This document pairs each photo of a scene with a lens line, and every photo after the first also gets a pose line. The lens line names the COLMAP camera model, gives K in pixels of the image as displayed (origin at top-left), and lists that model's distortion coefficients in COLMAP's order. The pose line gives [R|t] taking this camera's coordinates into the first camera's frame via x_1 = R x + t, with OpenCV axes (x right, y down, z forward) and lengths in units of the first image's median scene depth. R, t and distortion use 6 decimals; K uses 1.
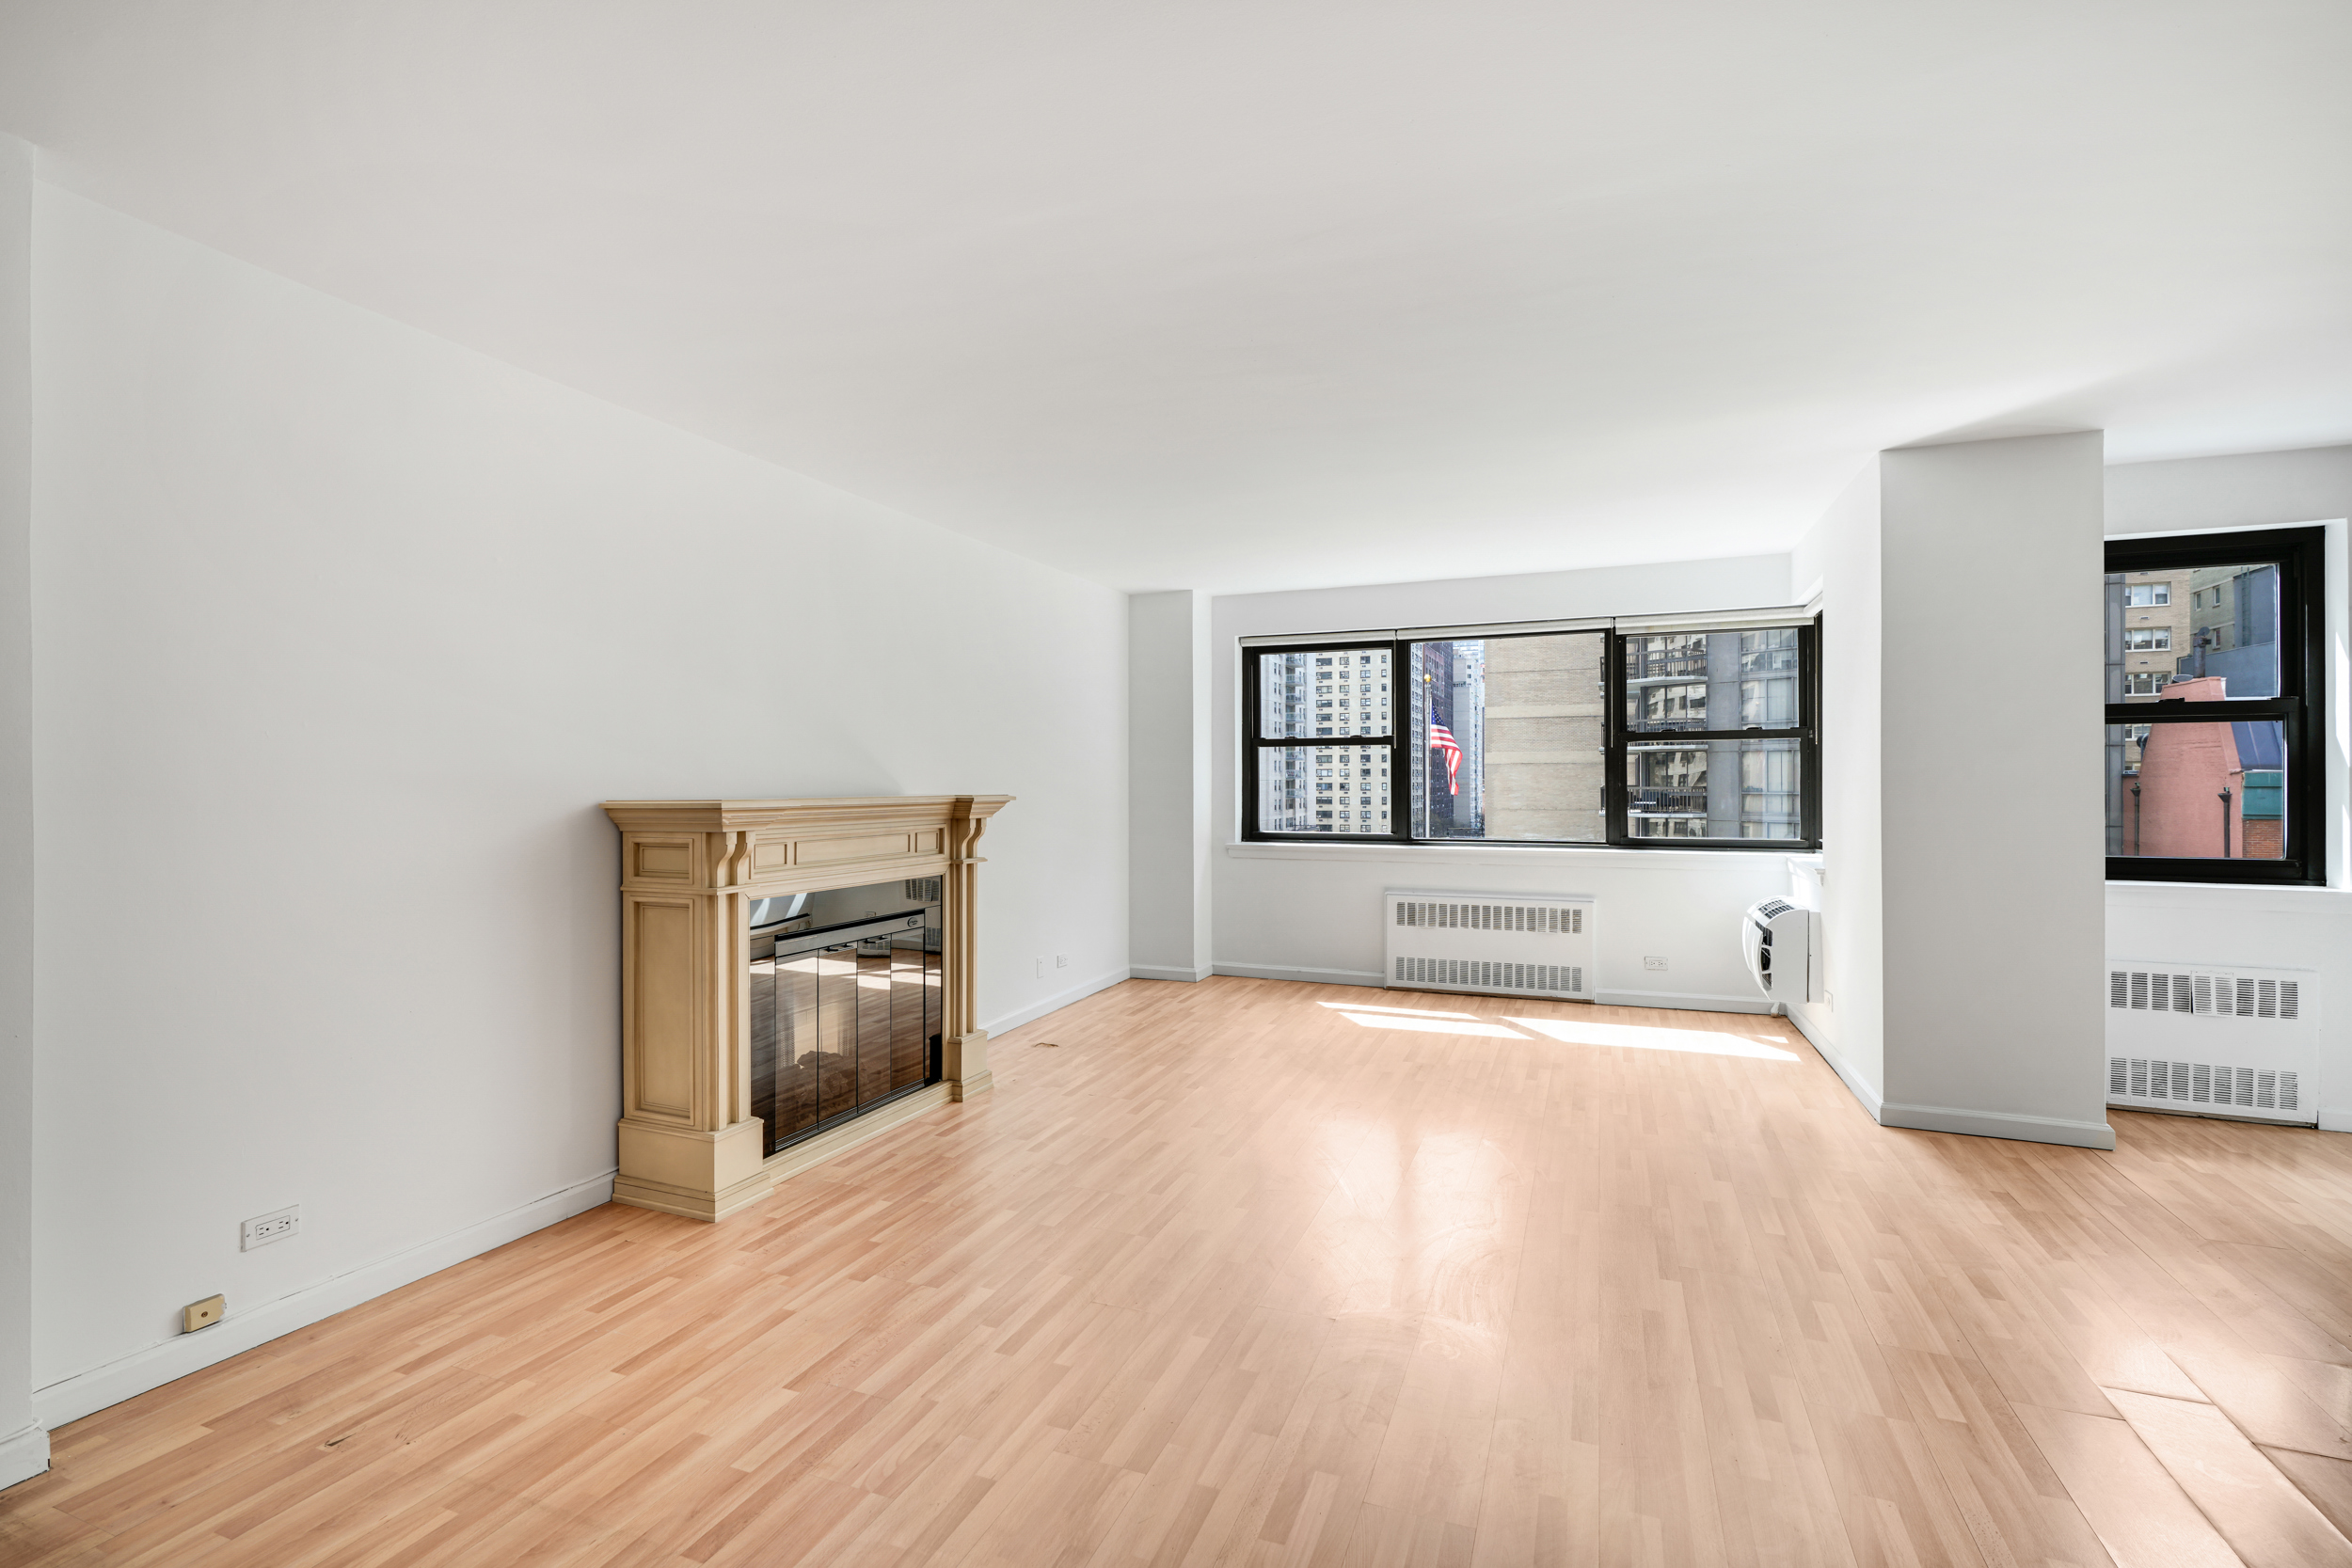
lens RADIAL K [[1053.7, 0, 1176.0], [0, 1053.7, 784.0], [0, 0, 1]] dist [-0.003821, -0.000694]
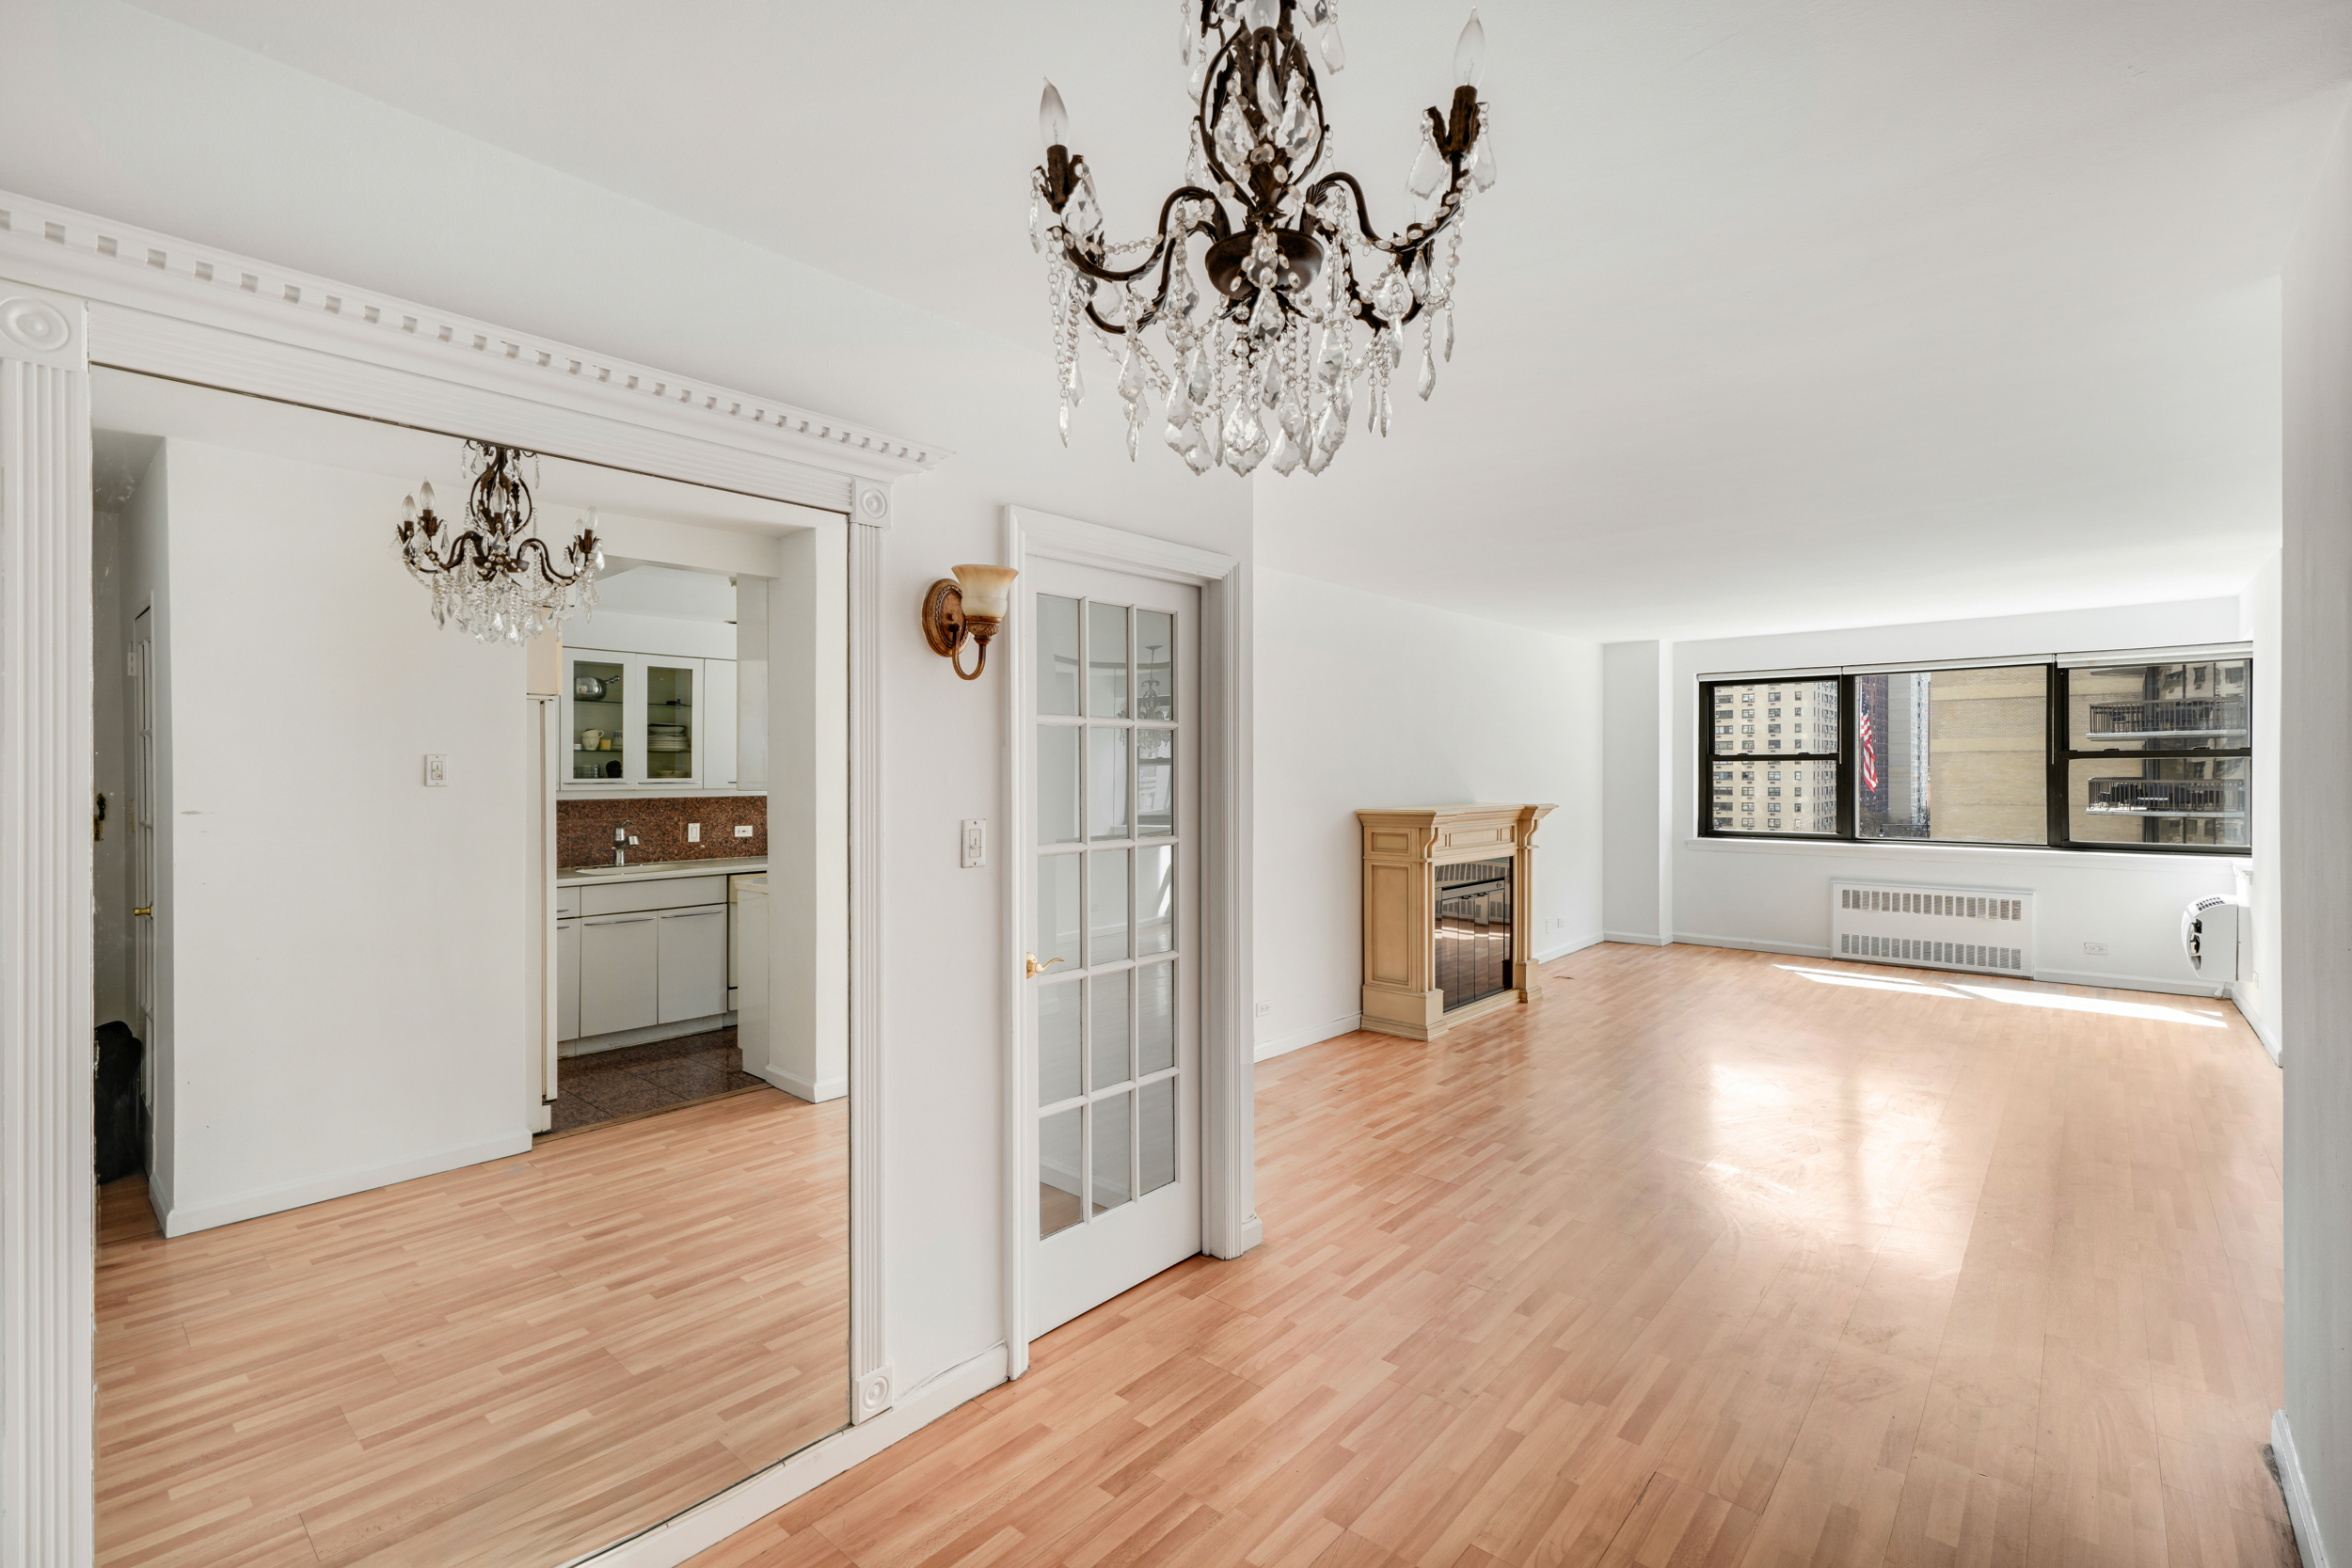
lens RADIAL K [[1057.8, 0, 1175.6], [0, 1057.8, 773.9], [0, 0, 1]] dist [-0.003078, -0.000600]
pose [[0.944132, 0.002071, -0.329561, -0.127993], [-0.001279, 0.999996, 0.002620, -0.026855], [0.329565, -0.002052, 0.944131, -0.452976]]
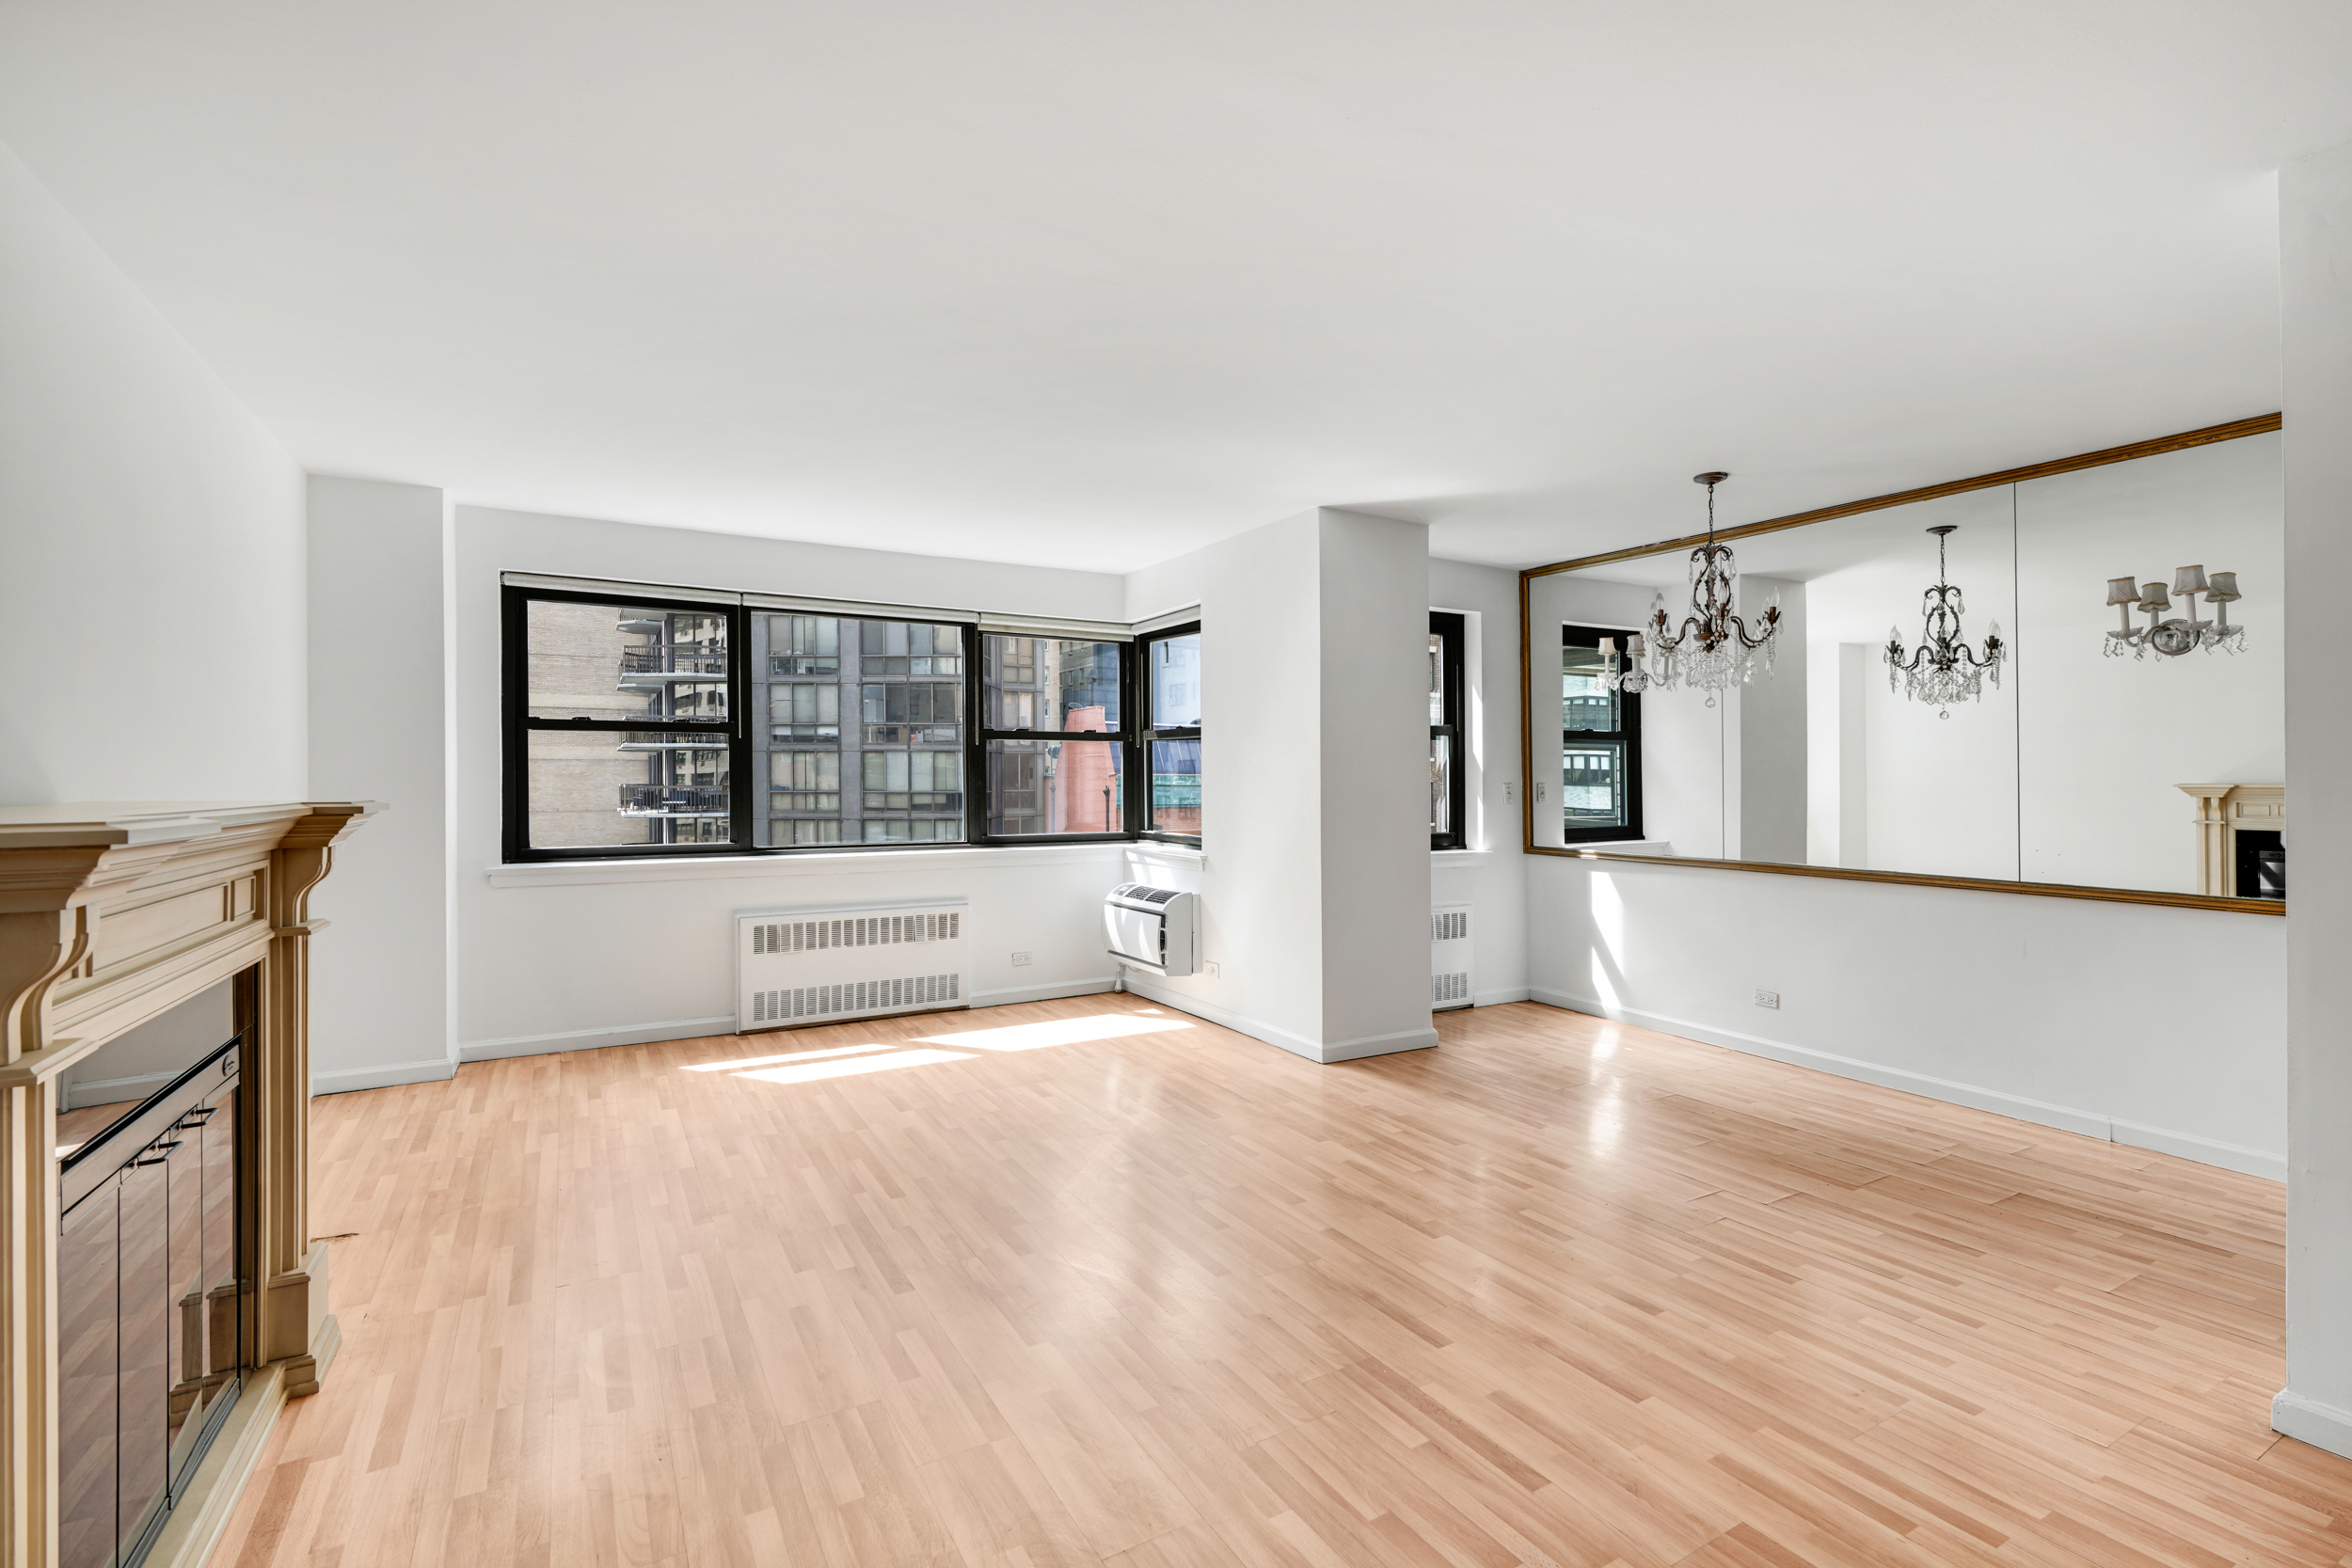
lens RADIAL K [[1062.6, 0, 1196.7], [0, 1062.6, 783.4], [0, 0, 1]] dist [-0.000147, -0.000065]
pose [[0.611024, -0.000147, 0.791612, -0.251658], [-0.000434, 1.000000, 0.000520, 0.000618], [-0.791612, -0.000662, 0.611024, 0.239354]]
